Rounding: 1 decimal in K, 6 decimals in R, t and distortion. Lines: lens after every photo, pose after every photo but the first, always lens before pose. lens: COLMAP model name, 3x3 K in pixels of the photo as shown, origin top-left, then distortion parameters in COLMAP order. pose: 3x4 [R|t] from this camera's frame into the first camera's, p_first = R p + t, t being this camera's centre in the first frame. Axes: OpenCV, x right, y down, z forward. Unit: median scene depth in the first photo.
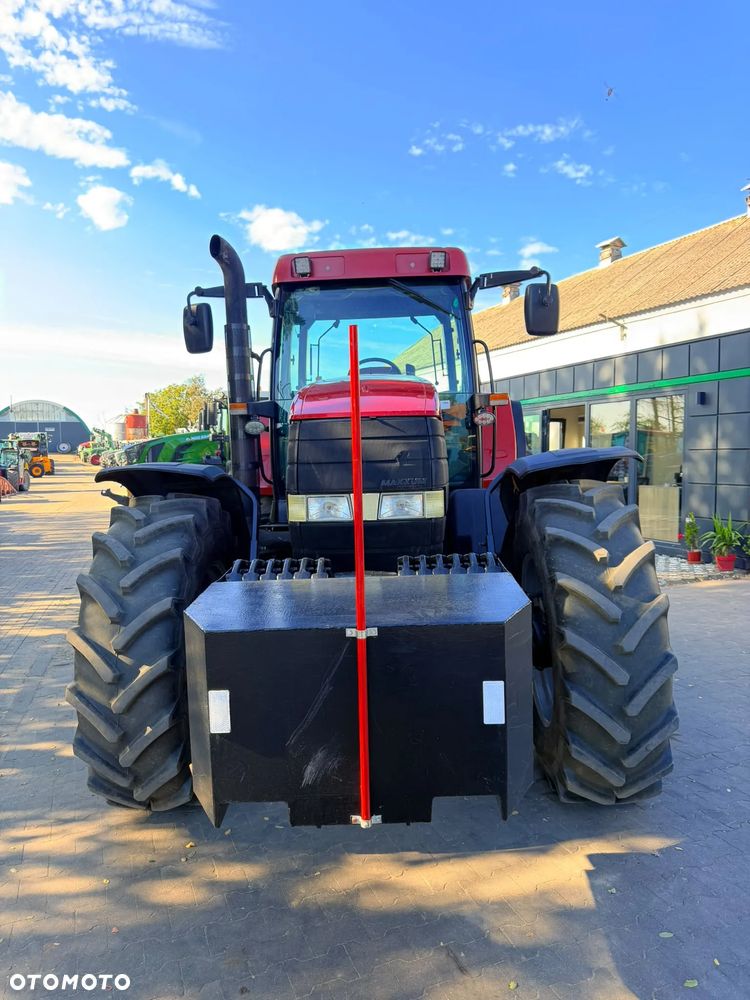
lens RADIAL K [[701.1, 0, 377.2], [0, 701.1, 506.4], [0, 0, 1]] dist [0.023760, -0.019489]
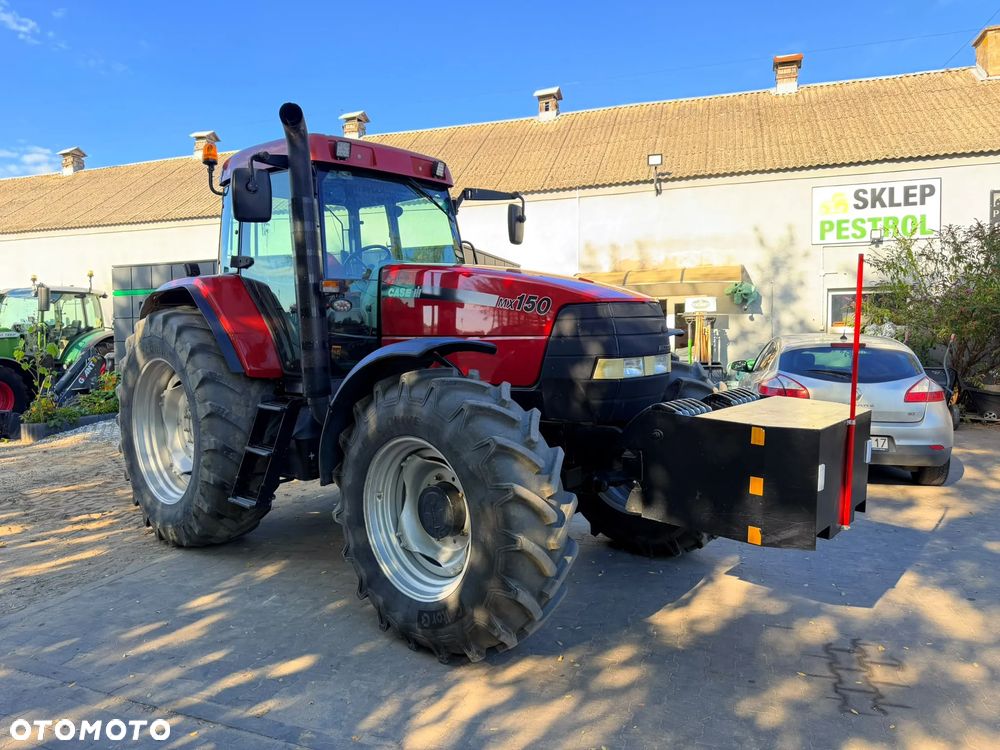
lens RADIAL K [[700.2, 0, 500.0], [0, 700.2, 375.0], [0, 0, 1]] dist [0.037846, -0.044611]
pose [[0.652870, -0.033912, 0.756710, -1.215790], [0.059154, 0.998229, -0.006300, 0.008087], [-0.755156, 0.048875, 0.653720, 0.285407]]
